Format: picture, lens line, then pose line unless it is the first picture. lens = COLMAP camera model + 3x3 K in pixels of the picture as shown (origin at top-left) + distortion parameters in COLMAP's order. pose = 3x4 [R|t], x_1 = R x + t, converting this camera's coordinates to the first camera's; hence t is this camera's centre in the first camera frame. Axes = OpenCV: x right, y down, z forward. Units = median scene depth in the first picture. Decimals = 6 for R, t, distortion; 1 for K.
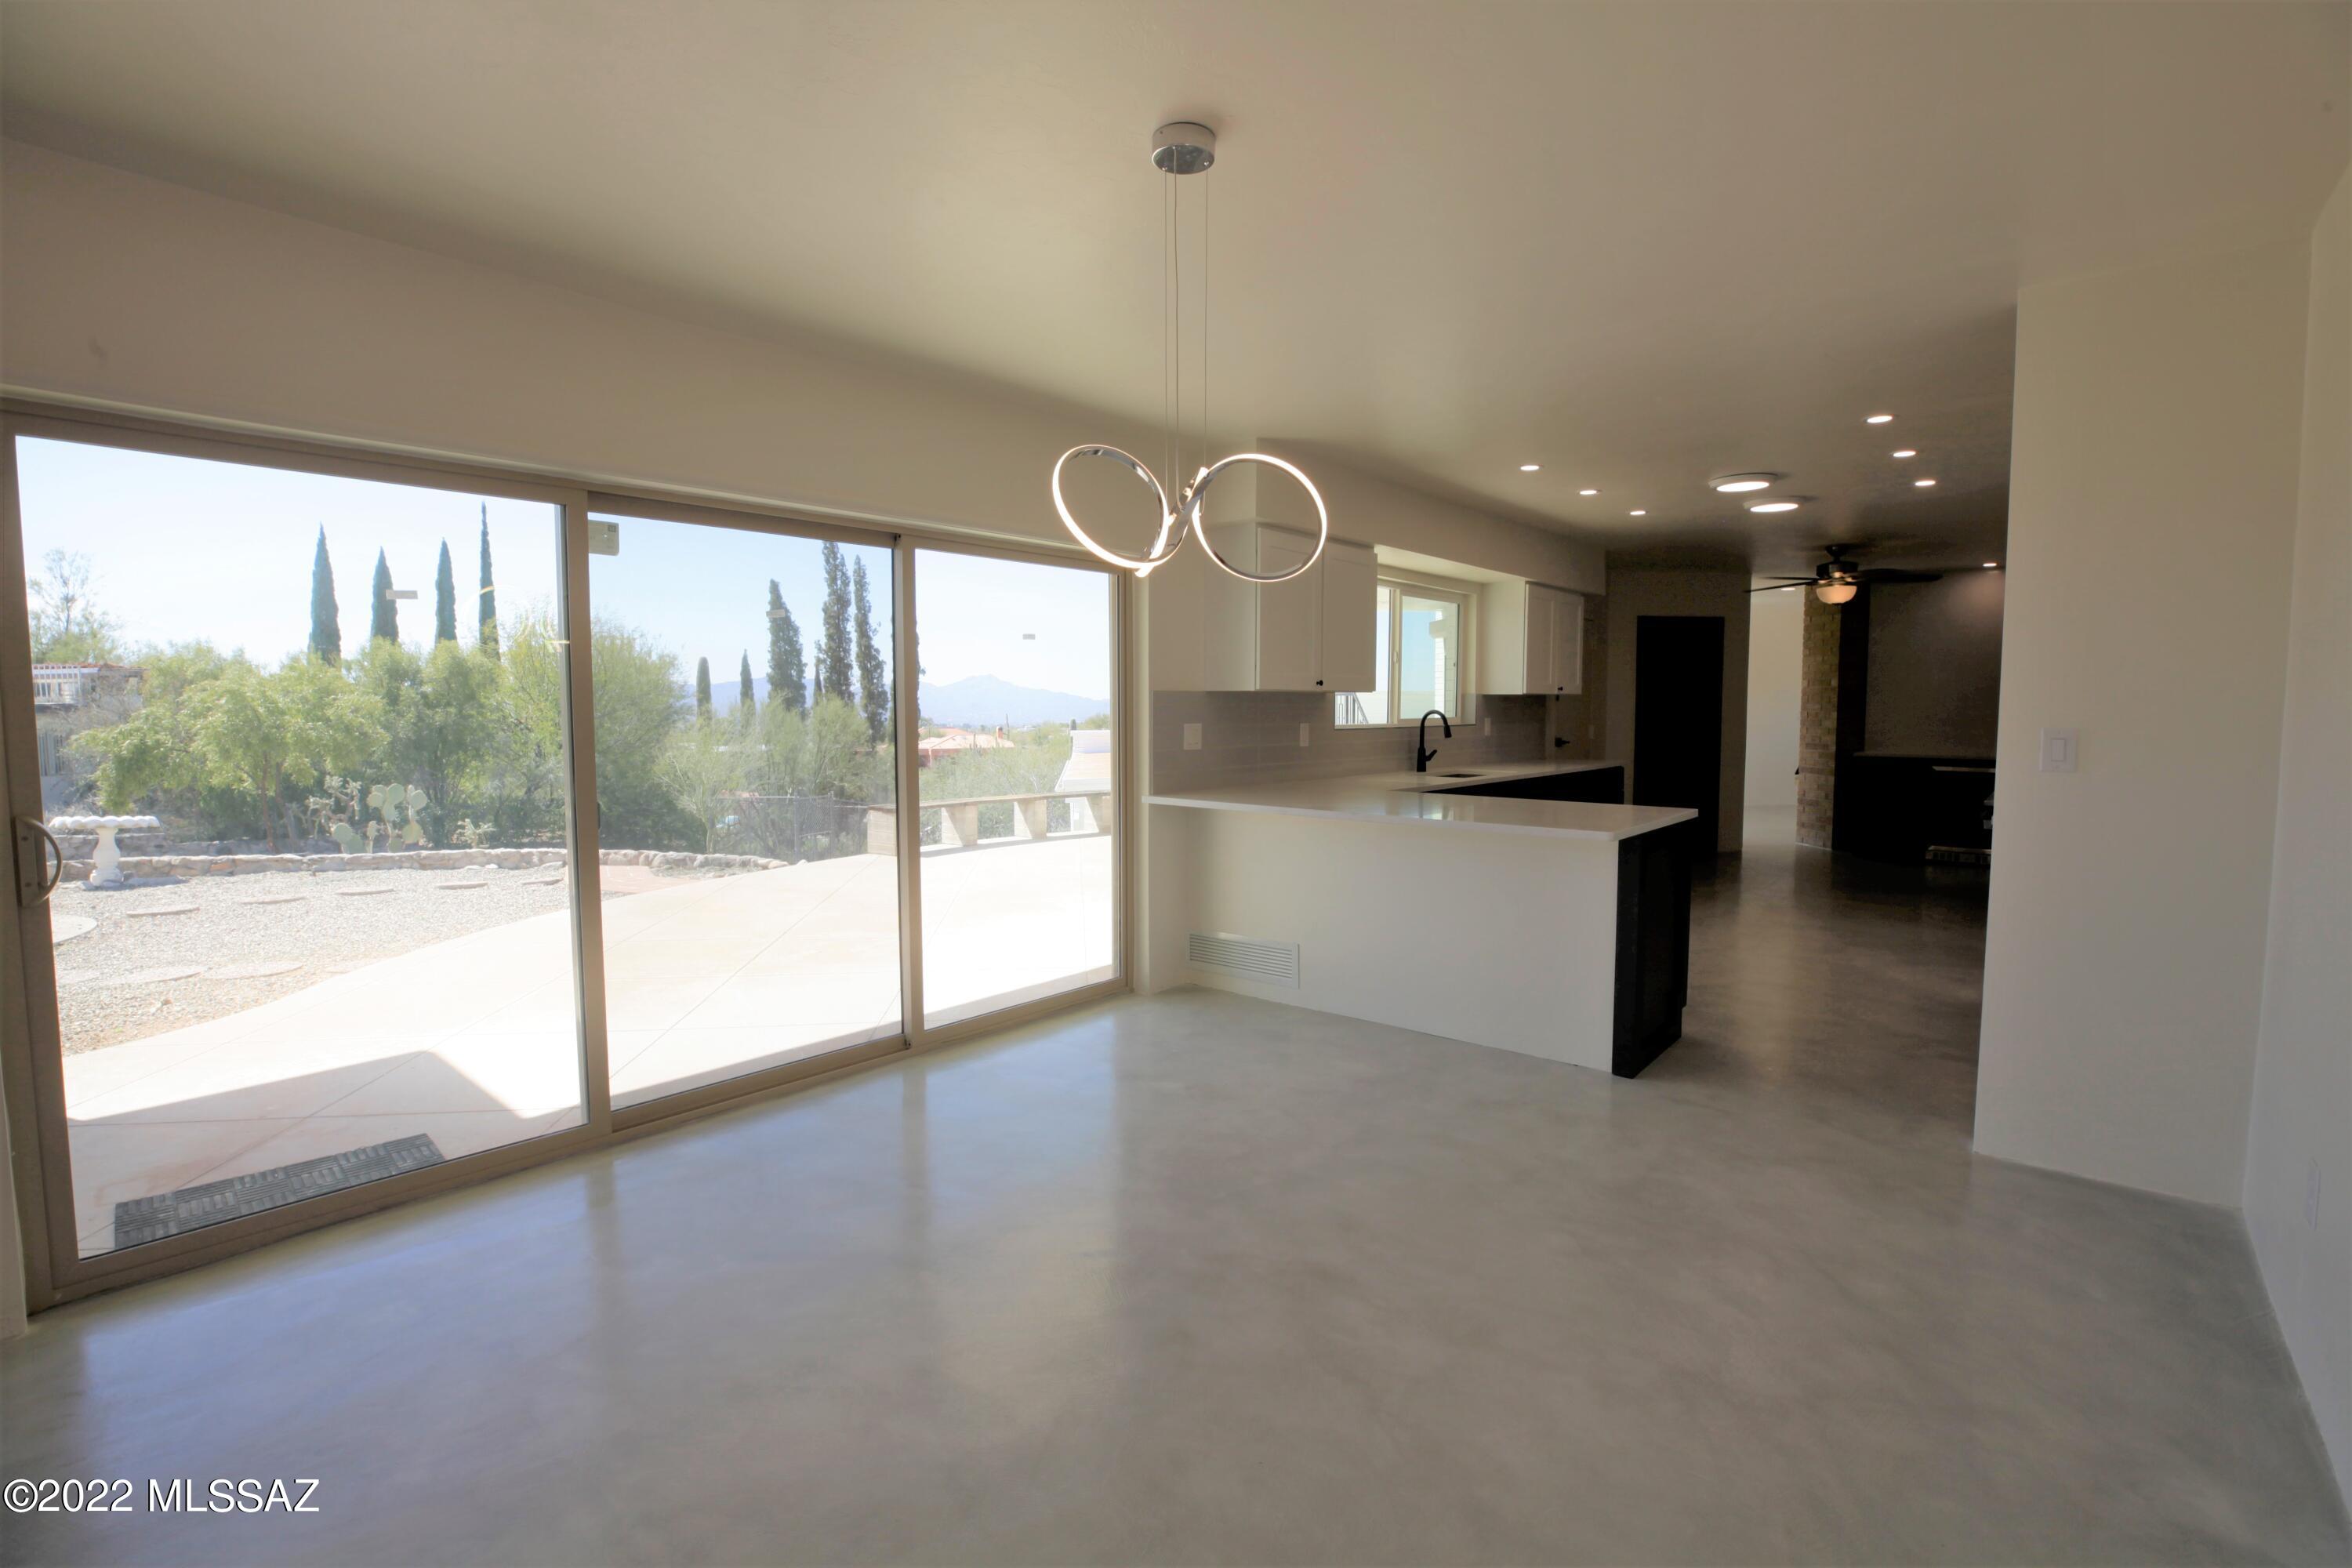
lens RADIAL K [[1061.4, 0, 1176.0], [0, 1061.4, 784.0], [0, 0, 1]] dist [-0.047765, 0.015328]
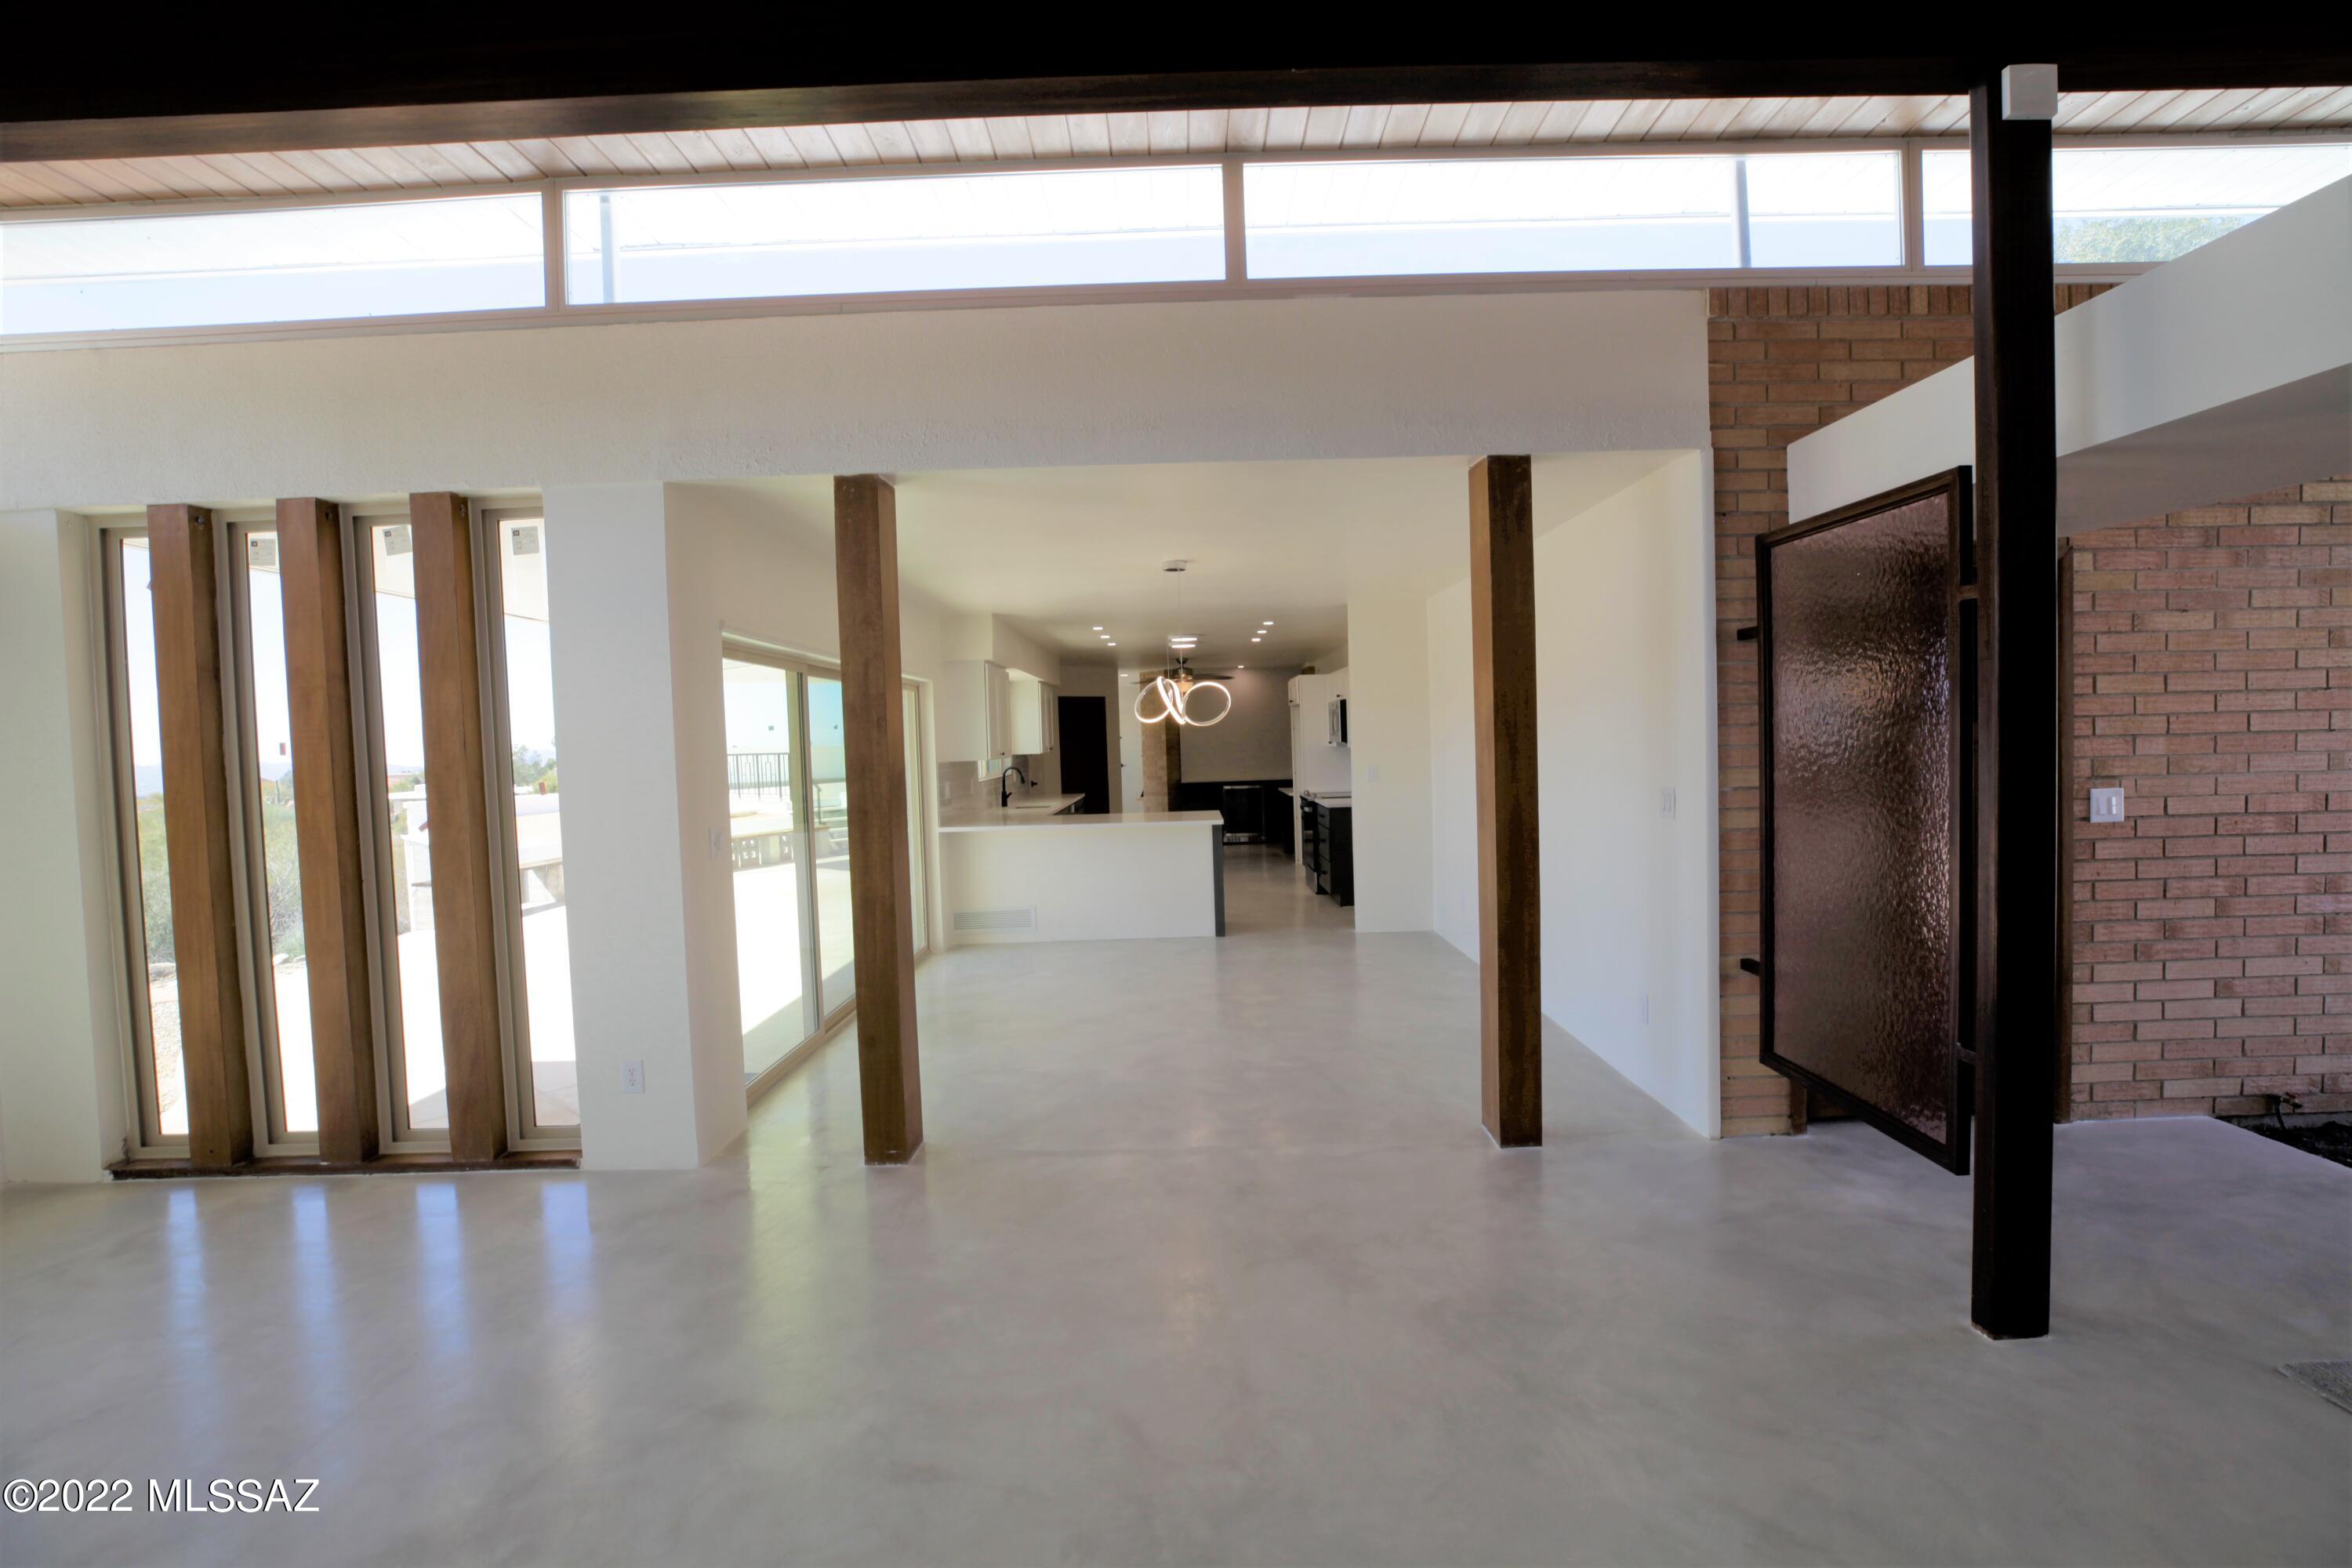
lens RADIAL K [[1061.4, 0, 1176.0], [0, 1061.4, 784.0], [0, 0, 1]] dist [-0.047765, 0.015328]
pose [[0.759397, -0.047165, 0.648916, -0.413937], [0.073404, 0.997212, -0.013421, -0.003316], [-0.646473, 0.057825, 0.760742, -0.240435]]
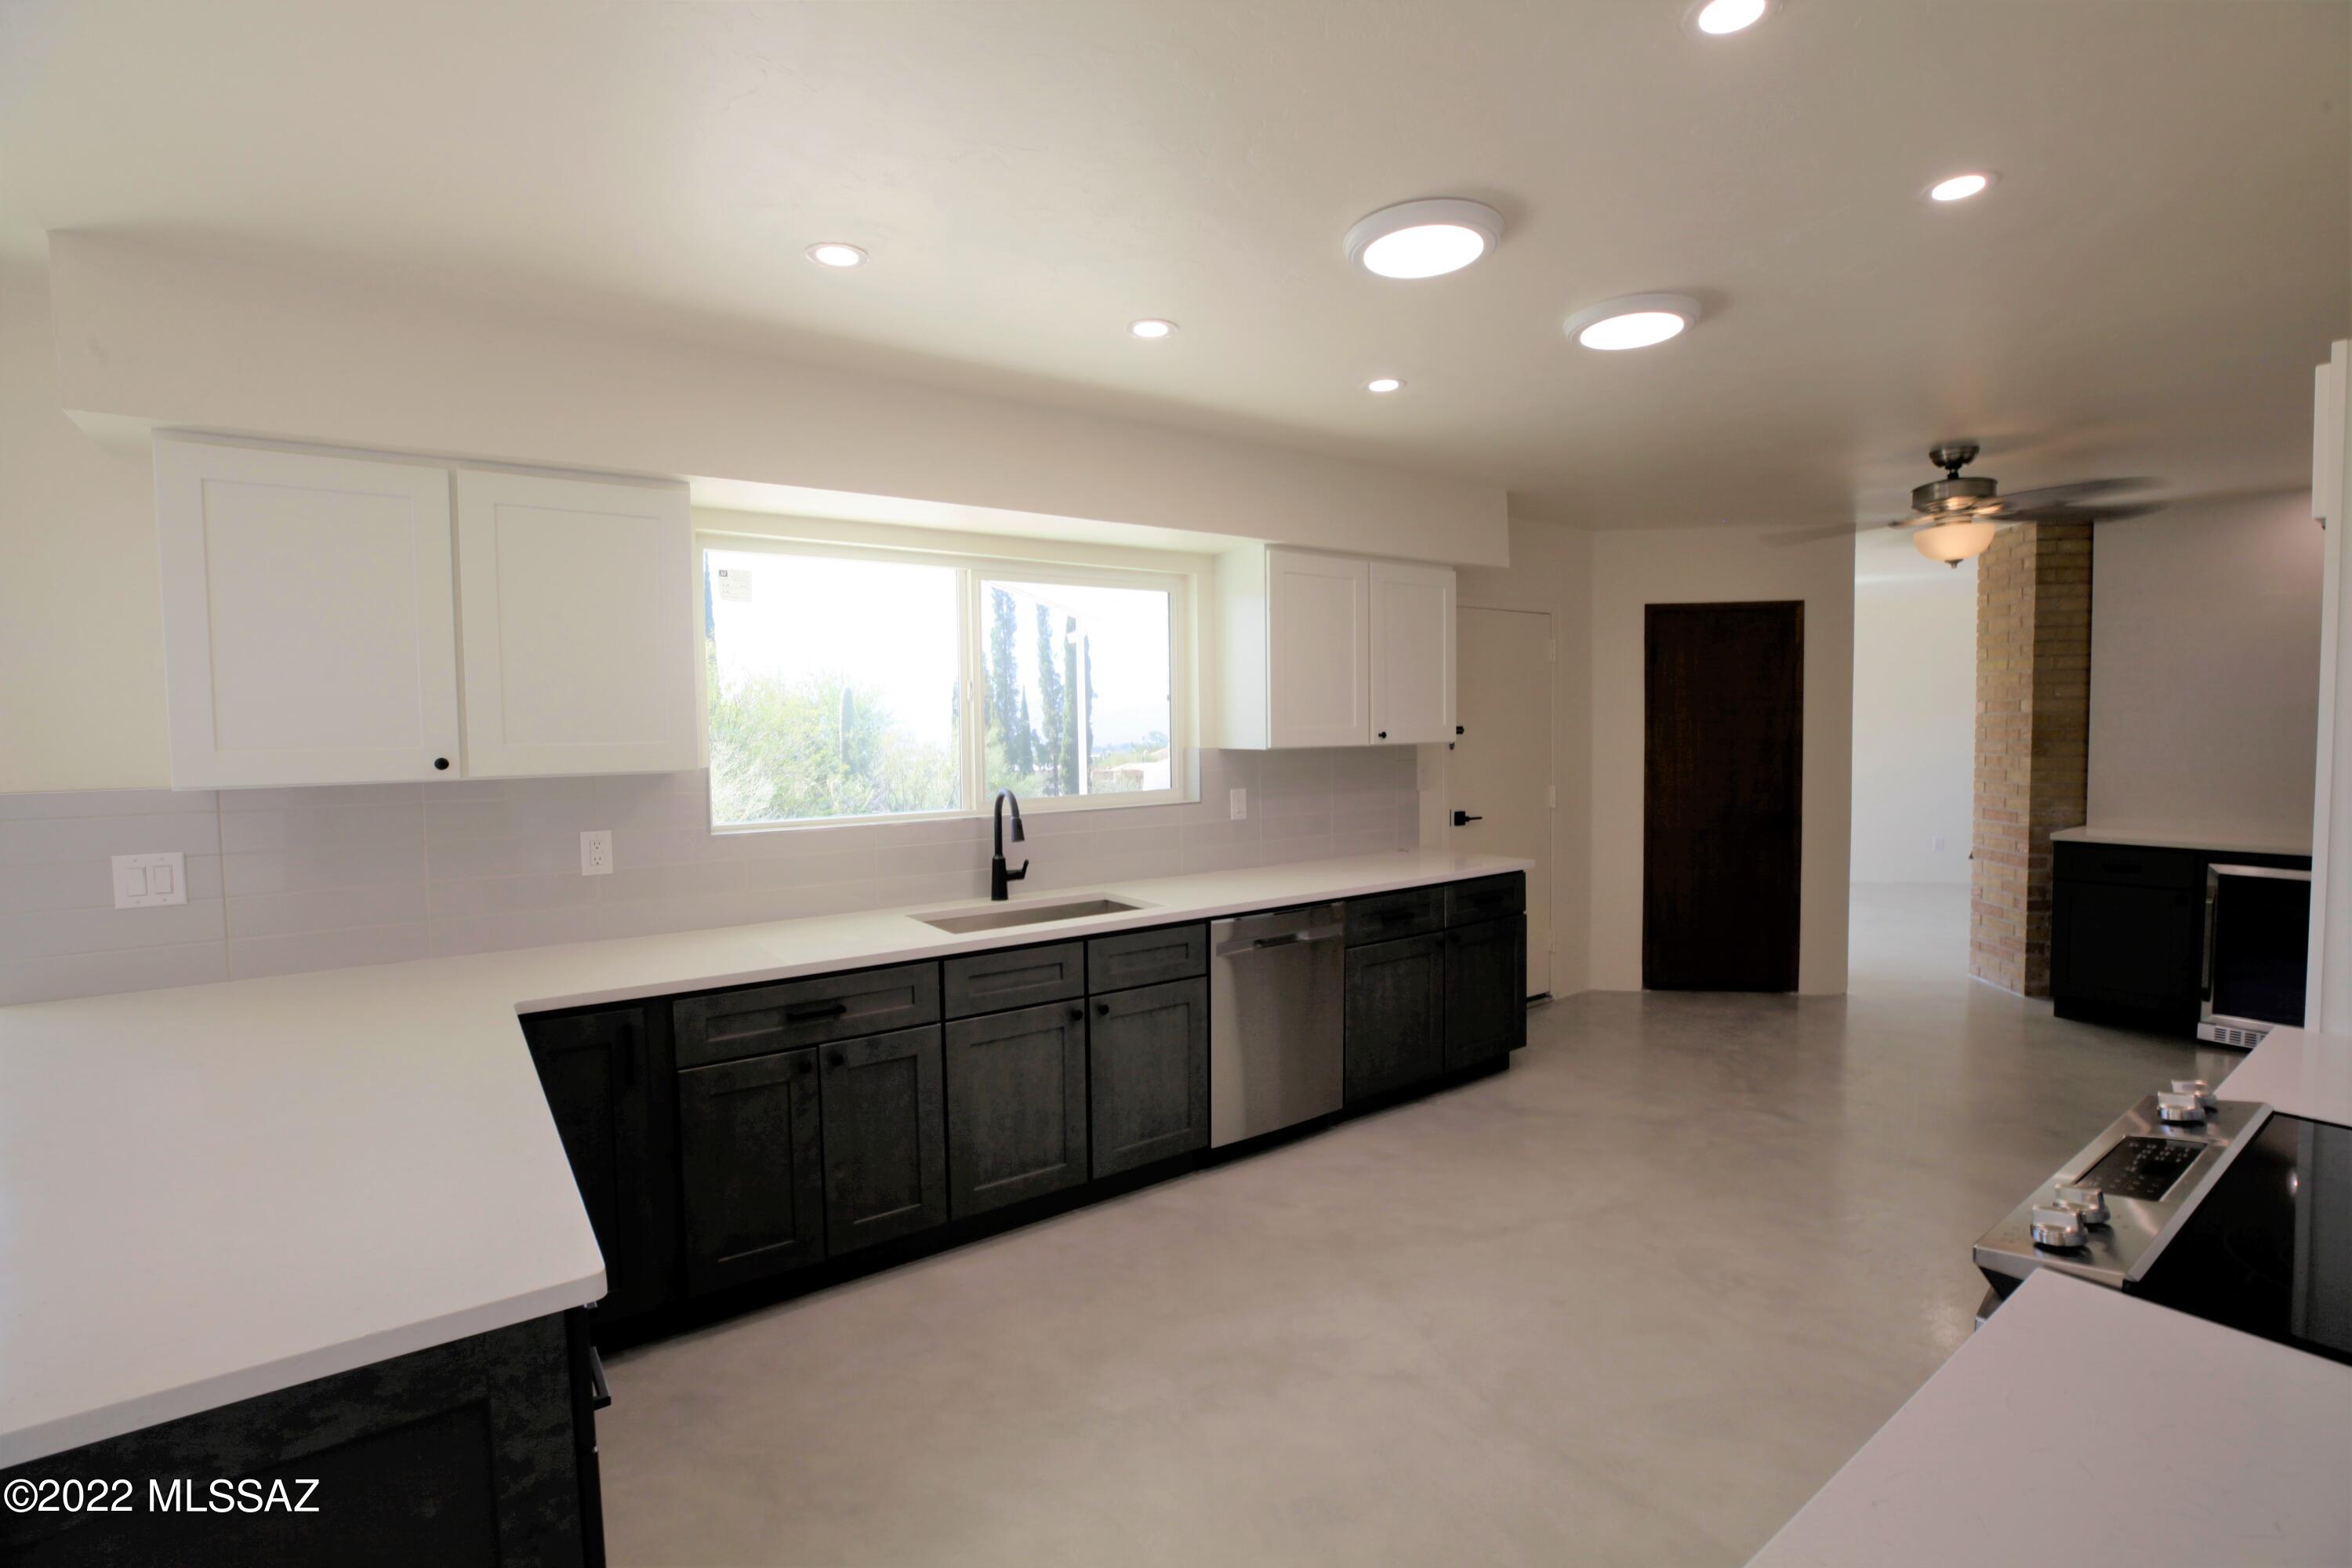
lens RADIAL K [[1061.4, 0, 1176.0], [0, 1061.4, 784.0], [0, 0, 1]] dist [-0.047765, 0.015328]
pose [[0.972373, -0.000517, -0.233433, 0.320092], [-0.003461, 0.999856, -0.016632, -0.044742], [0.233408, 0.016980, 0.972231, 0.351018]]
